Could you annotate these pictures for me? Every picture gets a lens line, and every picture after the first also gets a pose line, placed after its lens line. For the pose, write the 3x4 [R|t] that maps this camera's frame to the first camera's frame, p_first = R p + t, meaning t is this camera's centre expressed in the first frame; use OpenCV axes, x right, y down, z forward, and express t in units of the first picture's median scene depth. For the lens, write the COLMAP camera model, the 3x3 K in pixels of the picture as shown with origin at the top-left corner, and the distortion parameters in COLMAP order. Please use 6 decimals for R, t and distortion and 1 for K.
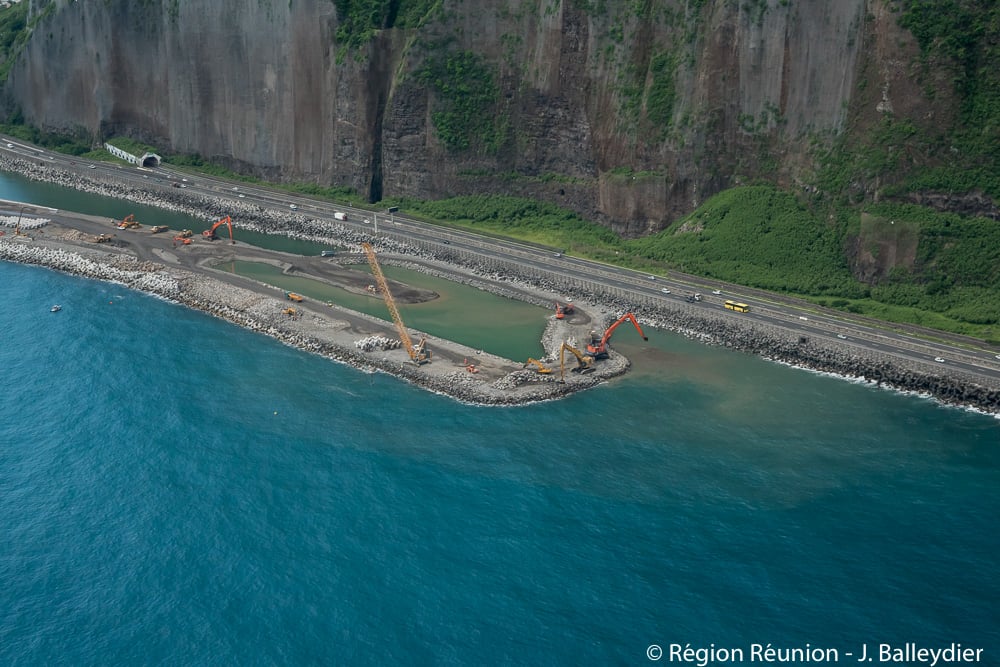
lens RADIAL K [[1432.8, 0, 500.0], [0, 1432.8, 333.5], [0, 0, 1]] dist [0.065848, 0.062419]
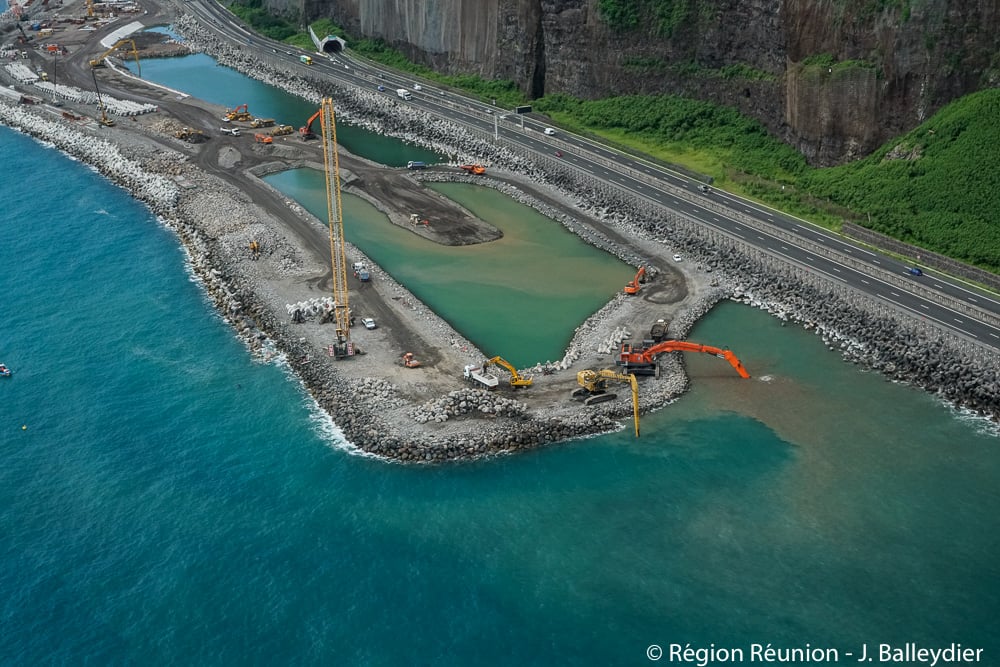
lens RADIAL K [[1432.8, 0, 500.0], [0, 1432.8, 333.5], [0, 0, 1]] dist [0.065848, 0.062419]
pose [[0.965817, 0.085329, -0.244779, 0.105826], [-0.071282, 0.995290, 0.065702, -0.021776], [0.249232, -0.046008, 0.967350, 0.307466]]
